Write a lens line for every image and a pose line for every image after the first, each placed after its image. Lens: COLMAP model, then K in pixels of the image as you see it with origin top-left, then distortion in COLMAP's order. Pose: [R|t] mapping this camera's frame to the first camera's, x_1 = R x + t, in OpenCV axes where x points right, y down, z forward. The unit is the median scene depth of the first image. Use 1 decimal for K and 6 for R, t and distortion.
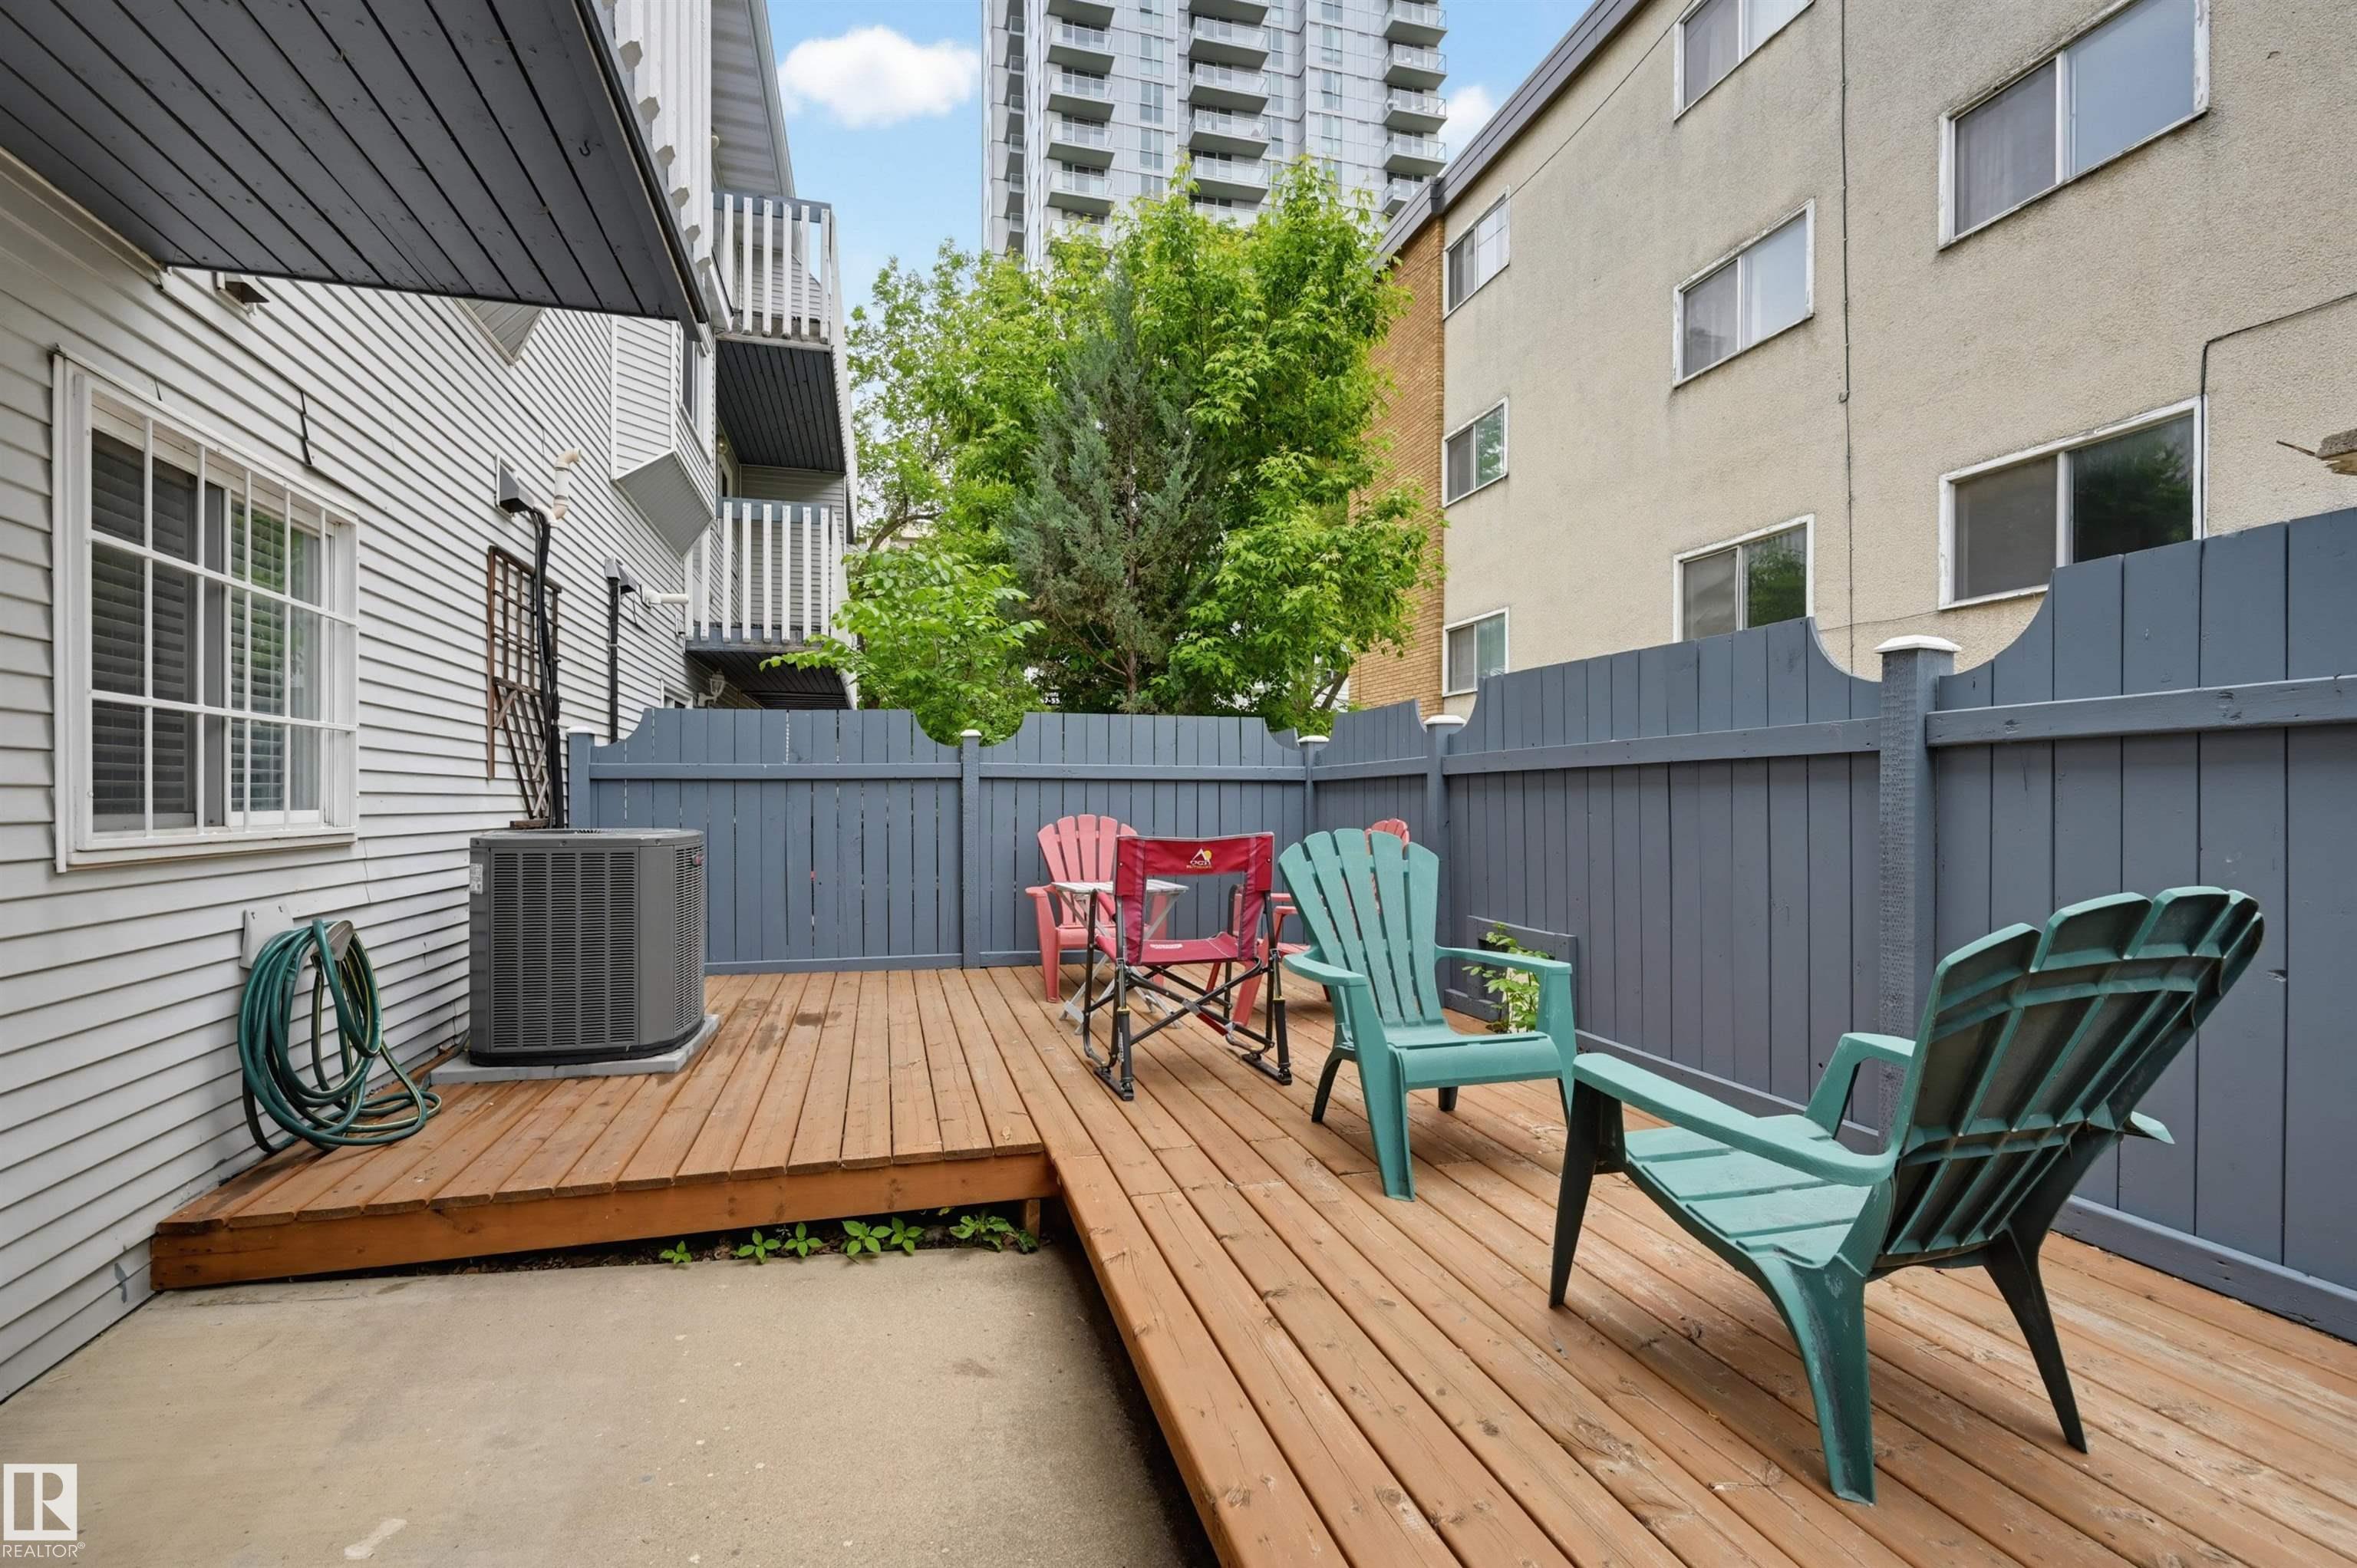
lens RADIAL K [[1042.5, 0, 1171.1], [0, 1042.5, 793.5], [0, 0, 1]] dist [0.002921, 0.000683]
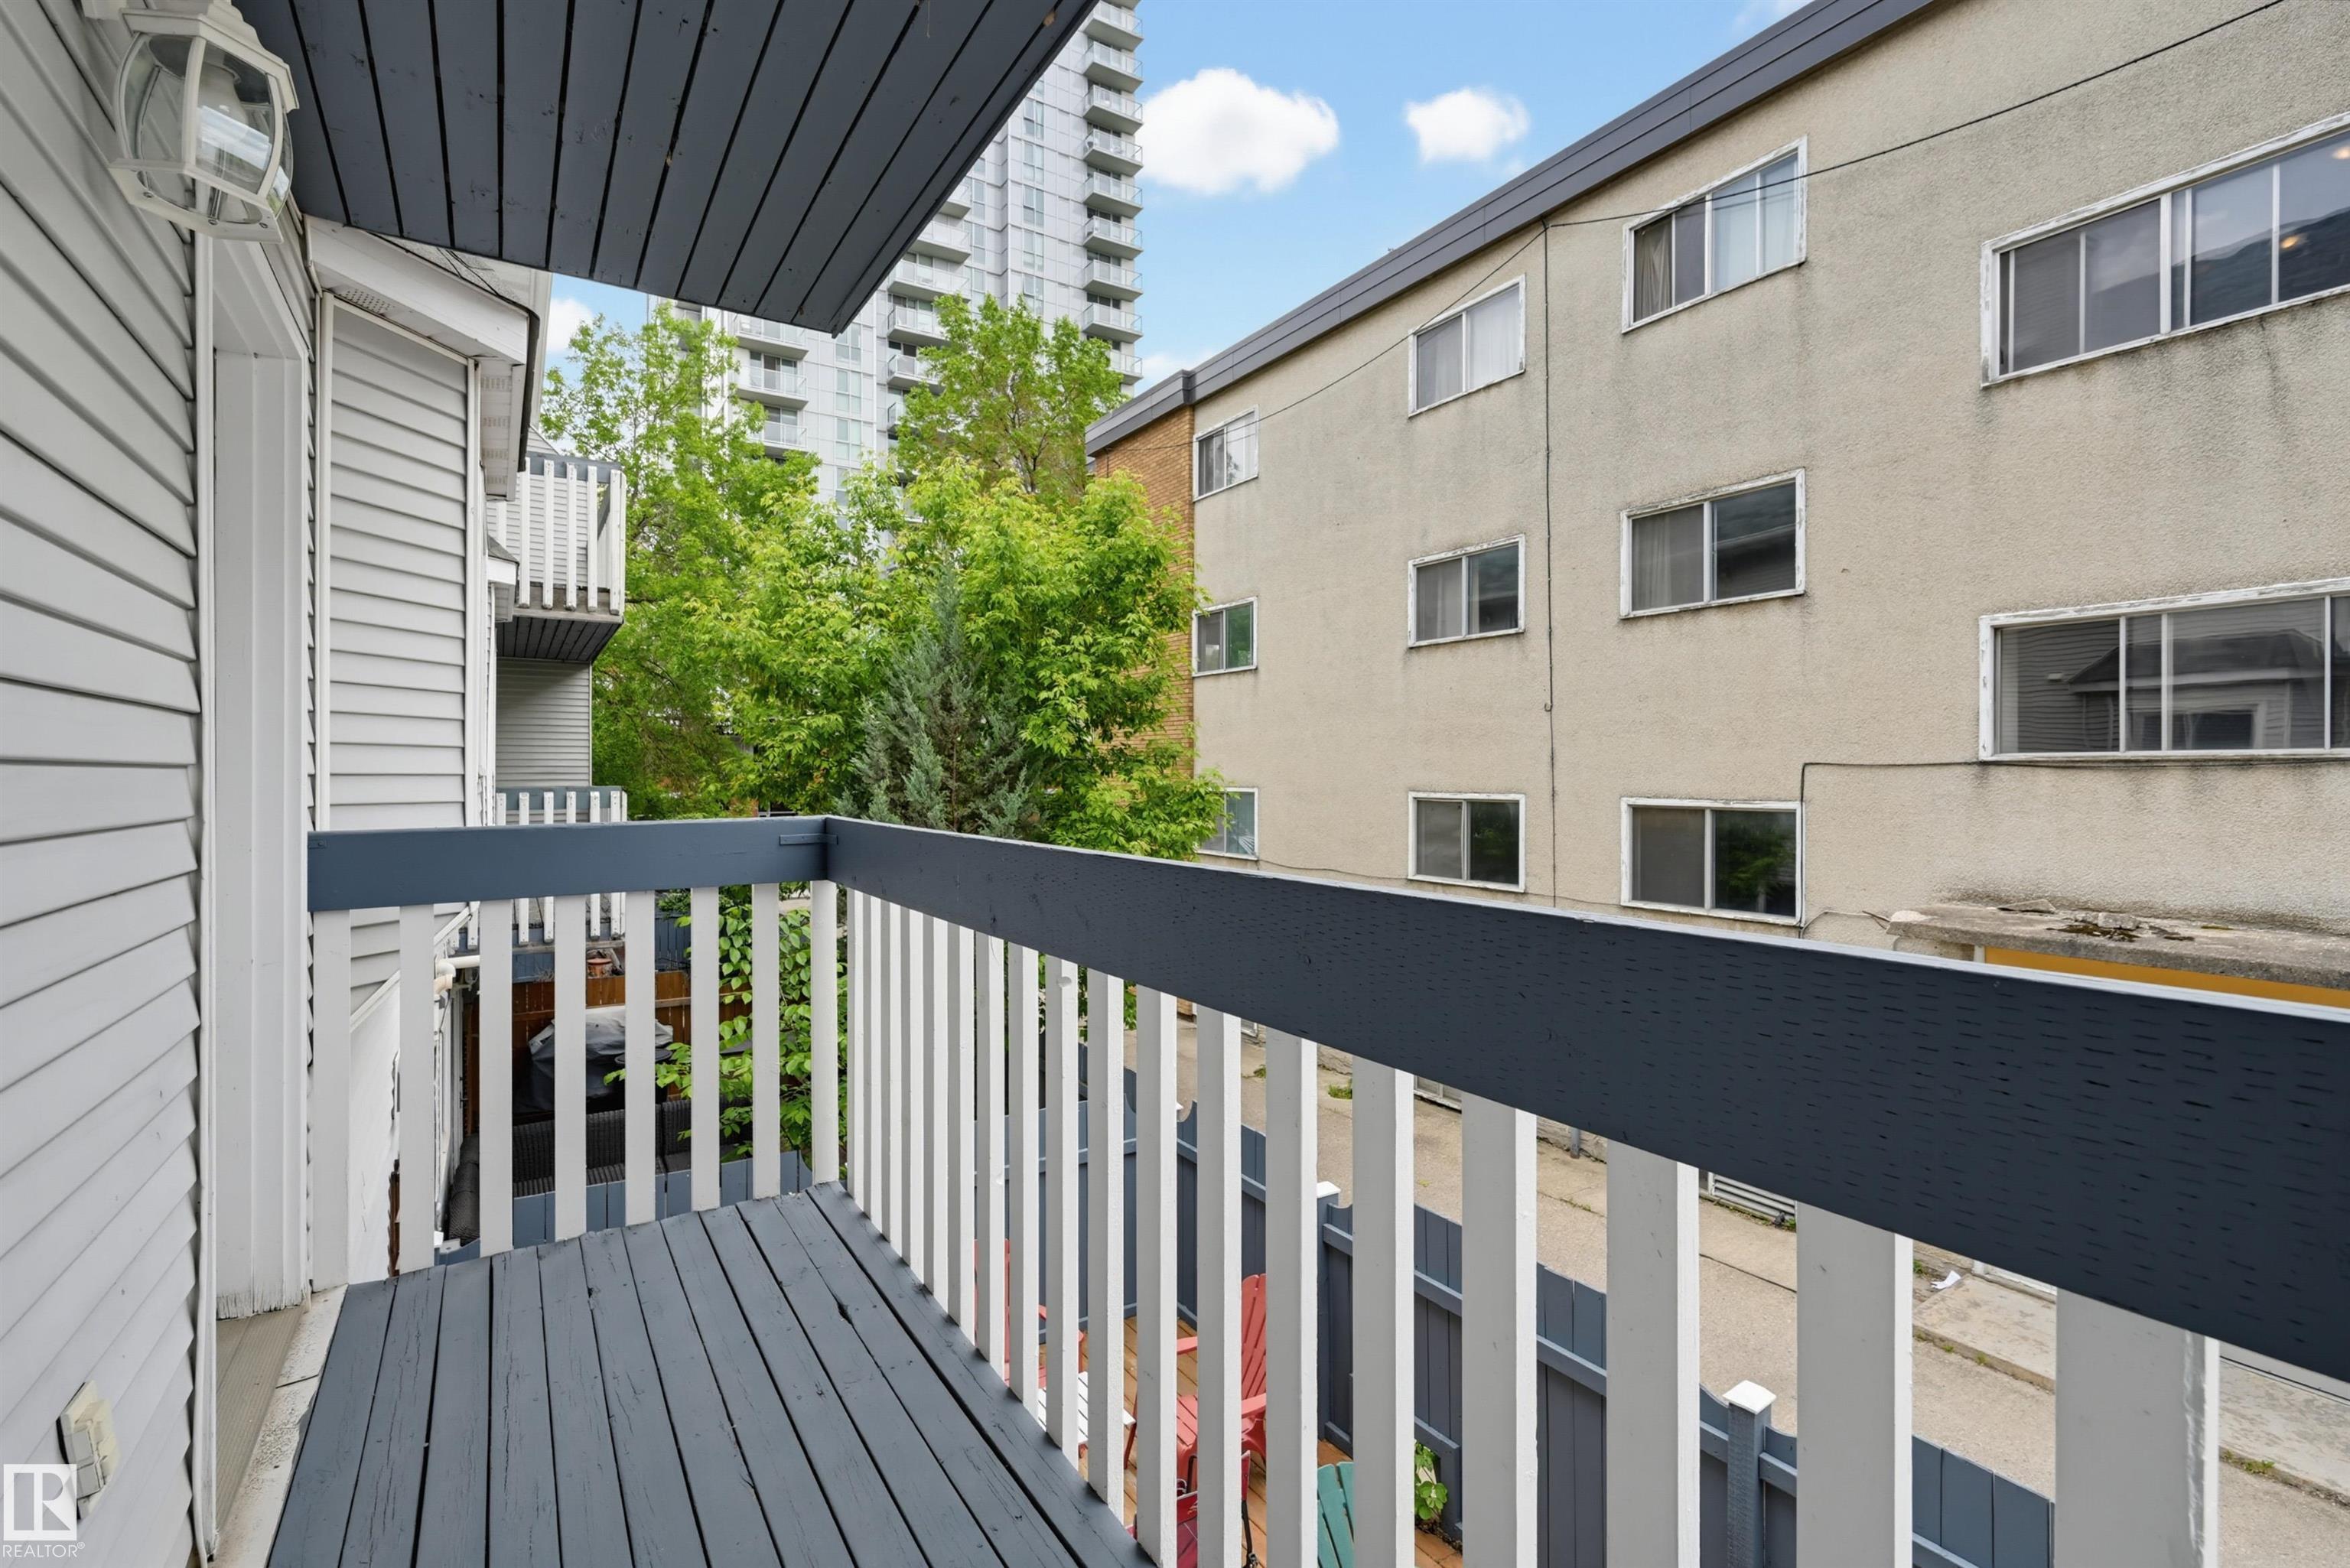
lens RADIAL K [[1044.6, 0, 1162.6], [0, 1044.6, 776.0], [0, 0, 1]] dist [0.004897, -0.000347]
pose [[0.957630, -0.001679, 0.287996, -0.118578], [0.001089, 0.999997, 0.002211, -0.257795], [-0.287999, -0.001804, 0.957629, -0.033648]]
